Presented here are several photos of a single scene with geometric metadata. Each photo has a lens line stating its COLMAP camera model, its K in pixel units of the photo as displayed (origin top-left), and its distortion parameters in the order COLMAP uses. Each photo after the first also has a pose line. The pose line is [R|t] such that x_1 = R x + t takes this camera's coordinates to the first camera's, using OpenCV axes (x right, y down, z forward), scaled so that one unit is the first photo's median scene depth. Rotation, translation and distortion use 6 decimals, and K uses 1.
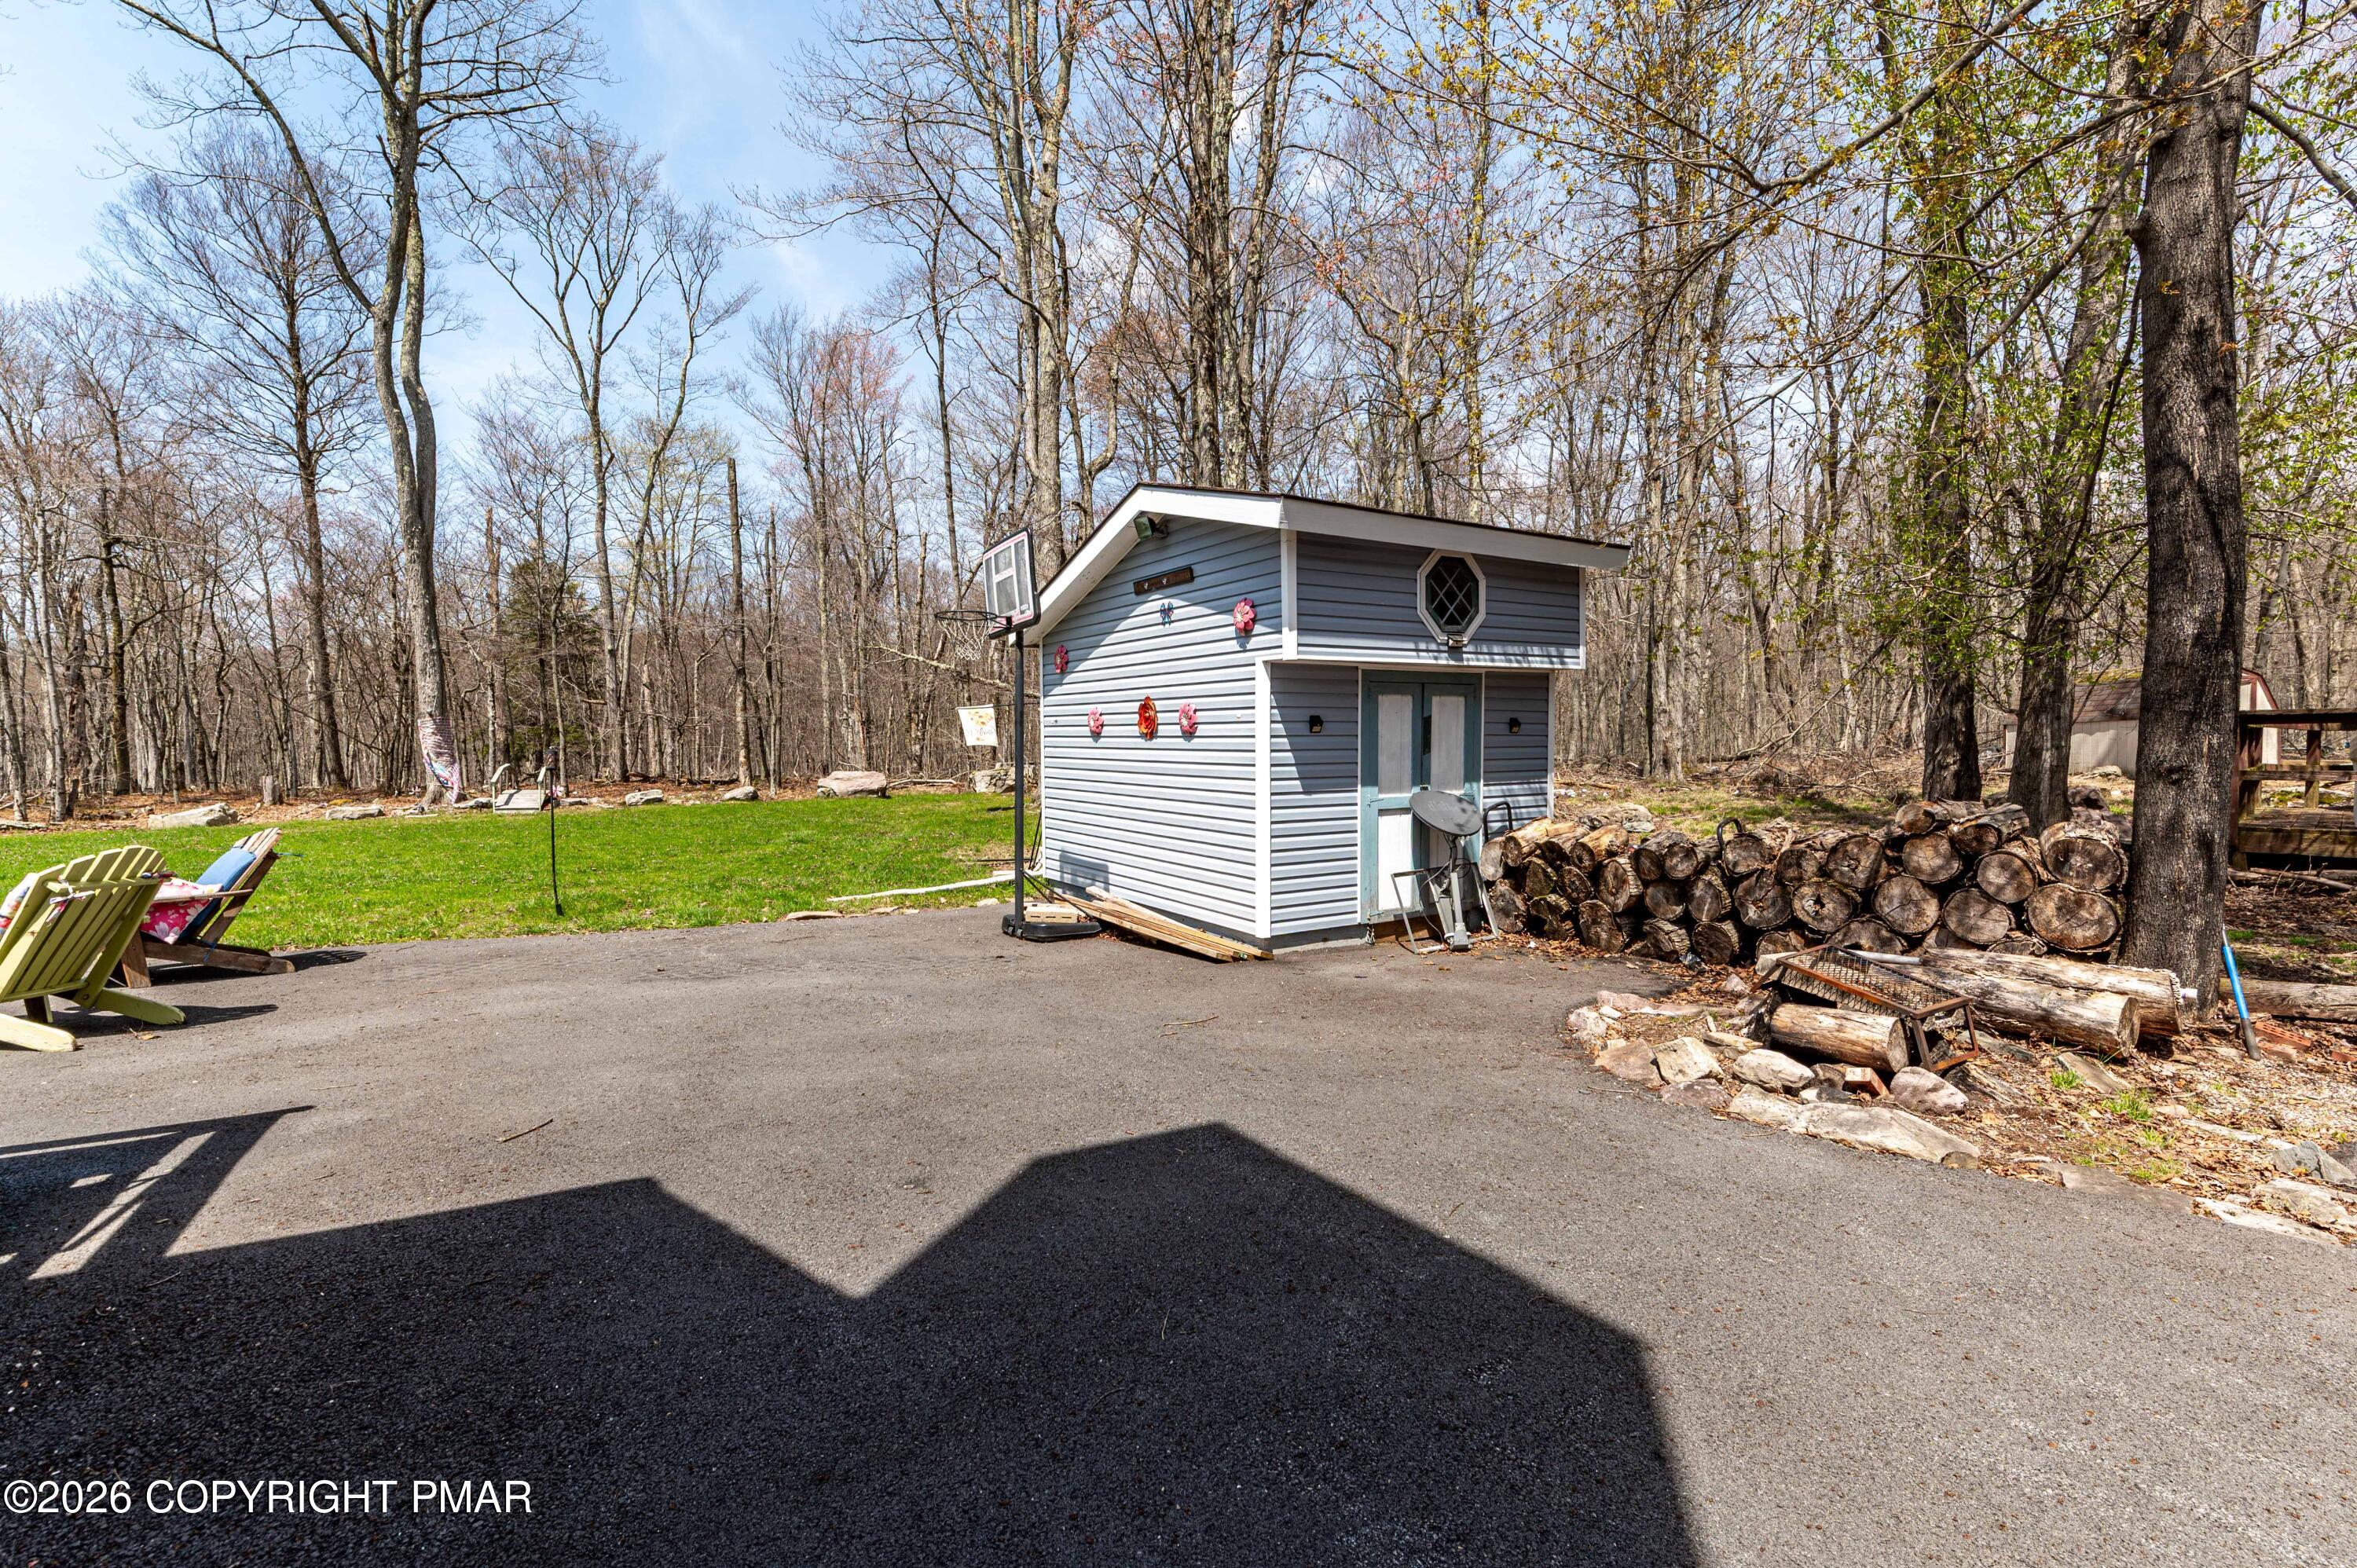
lens RADIAL K [[1019.9, 0, 1192.3], [0, 1019.9, 770.2], [0, 0, 1]] dist [-0.001659, -0.000913]
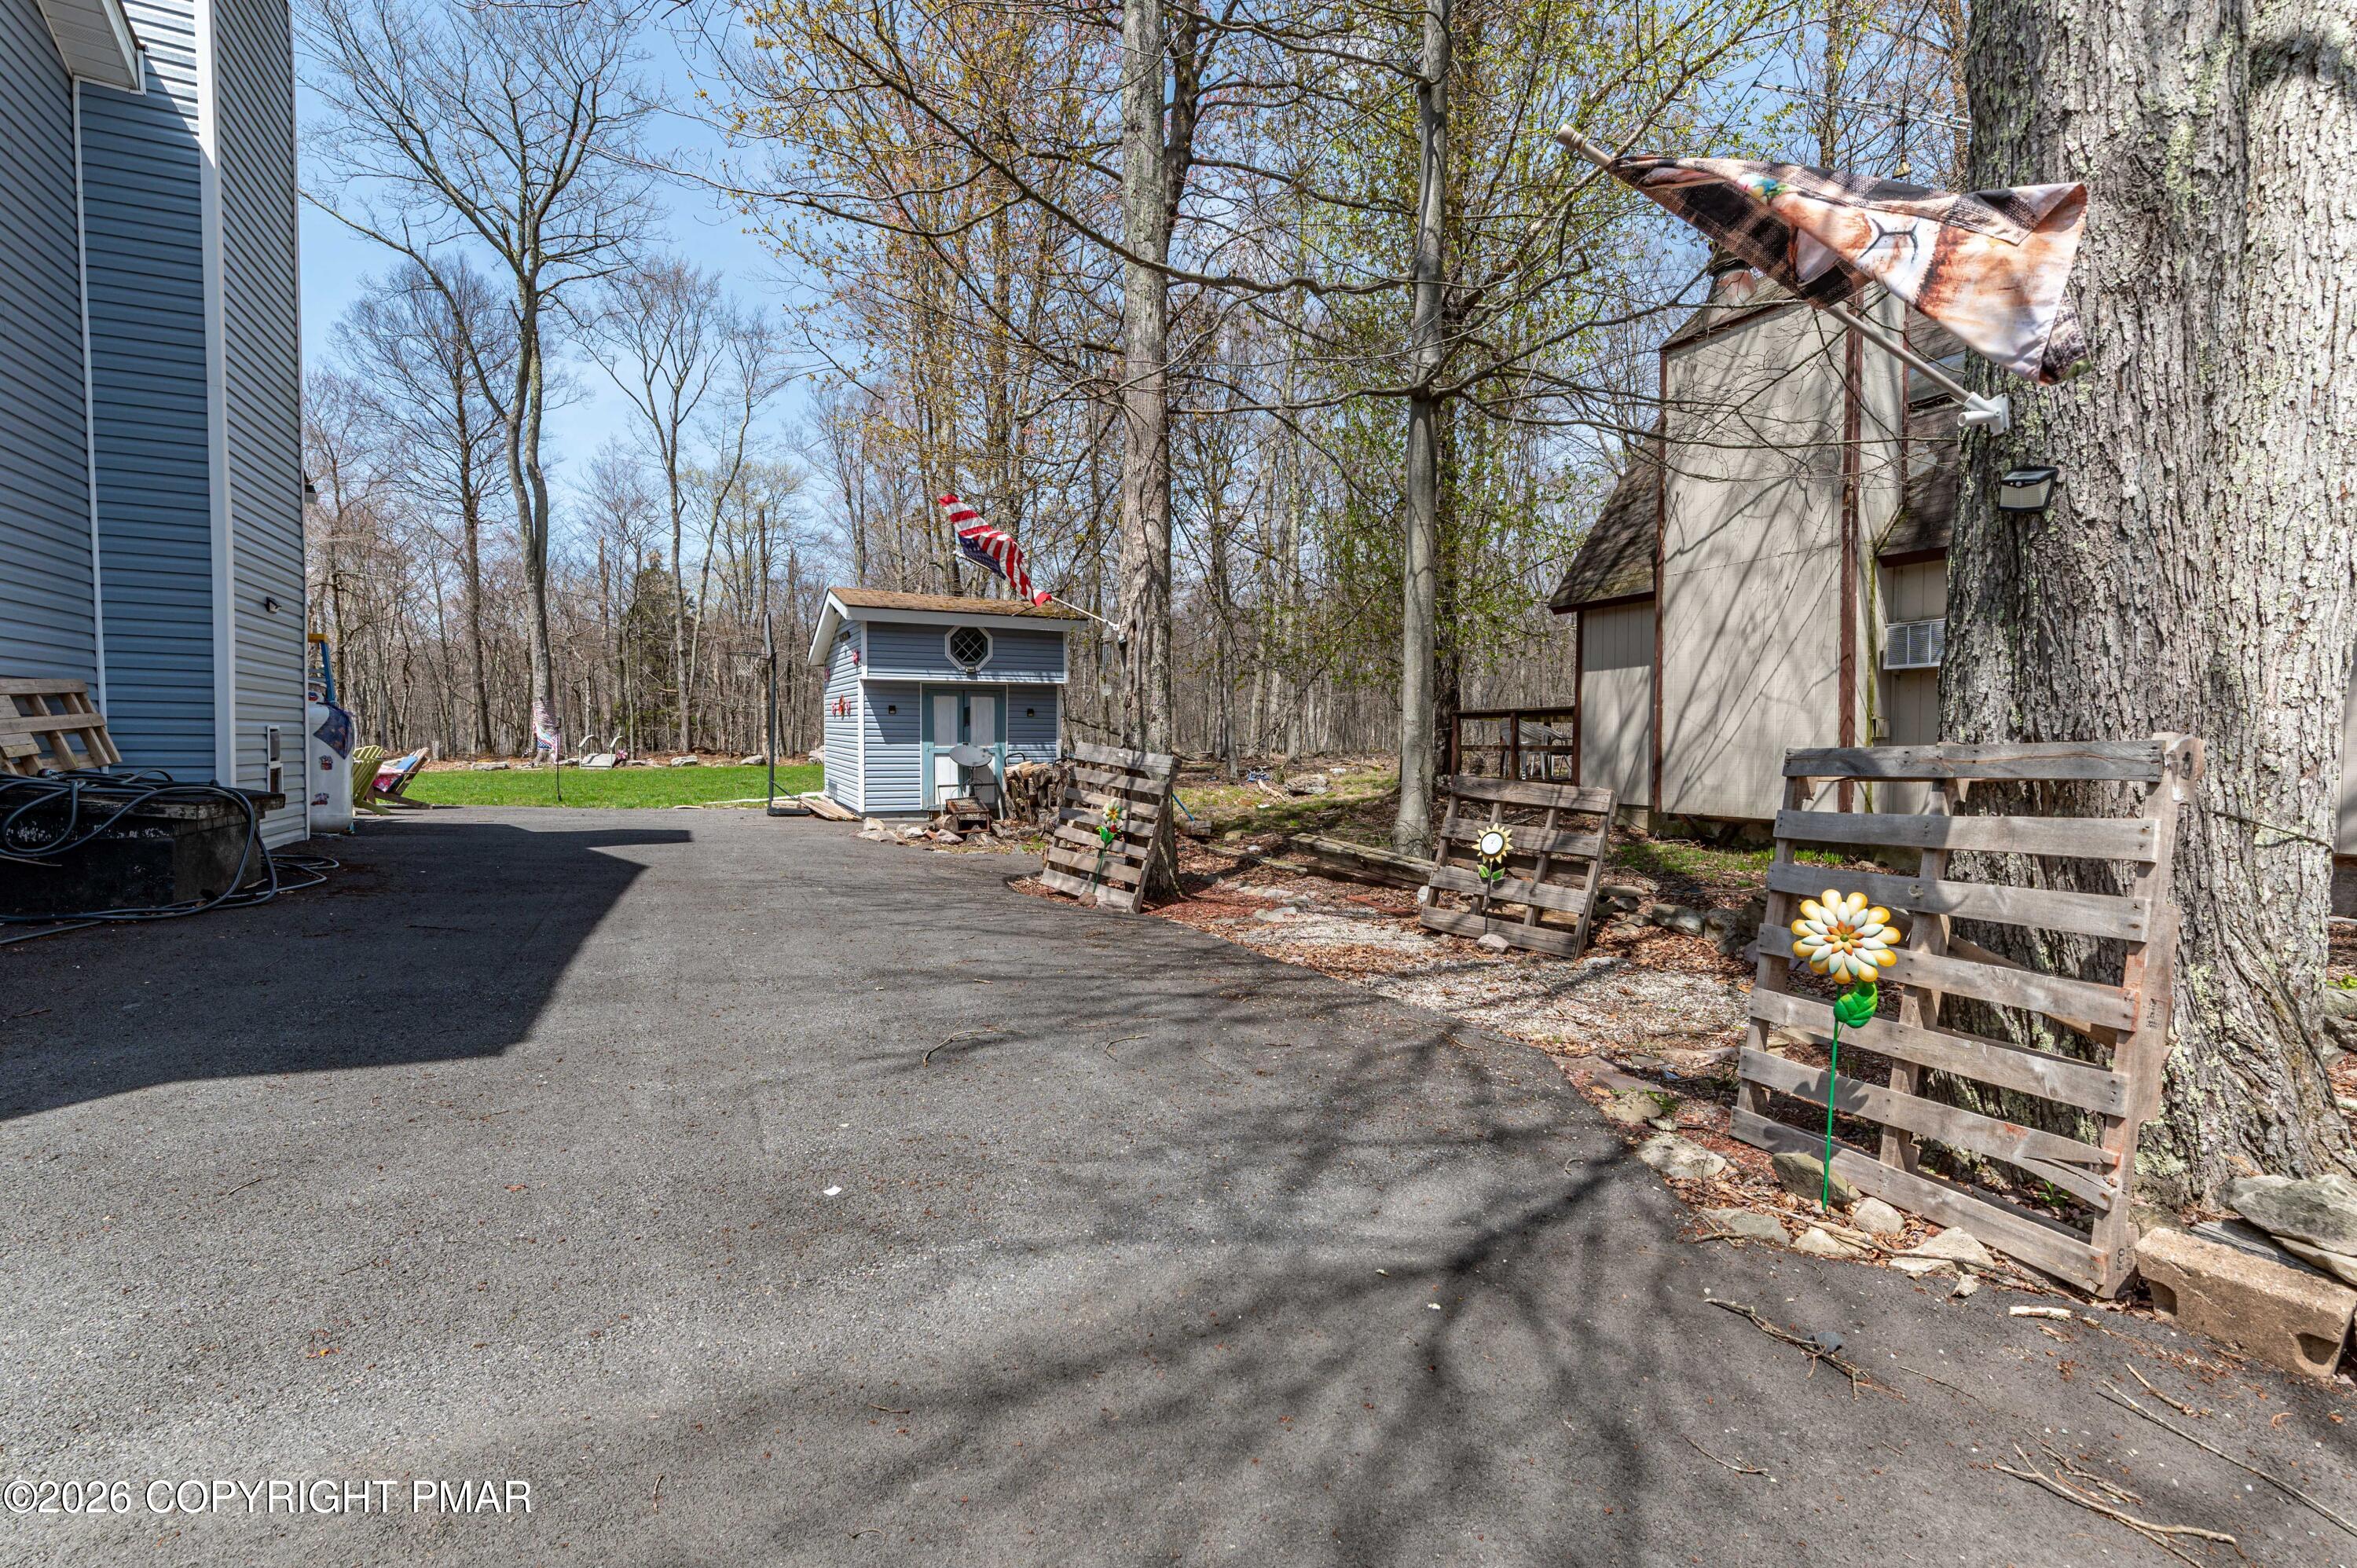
lens RADIAL K [[1019.9, 0, 1192.3], [0, 1019.9, 770.2], [0, 0, 1]] dist [-0.001659, -0.000913]
pose [[0.994317, 0.020345, -0.104496, 0.310039], [-0.019679, 0.999779, 0.007402, 0.016256], [0.104623, -0.005303, 0.994498, -0.323677]]
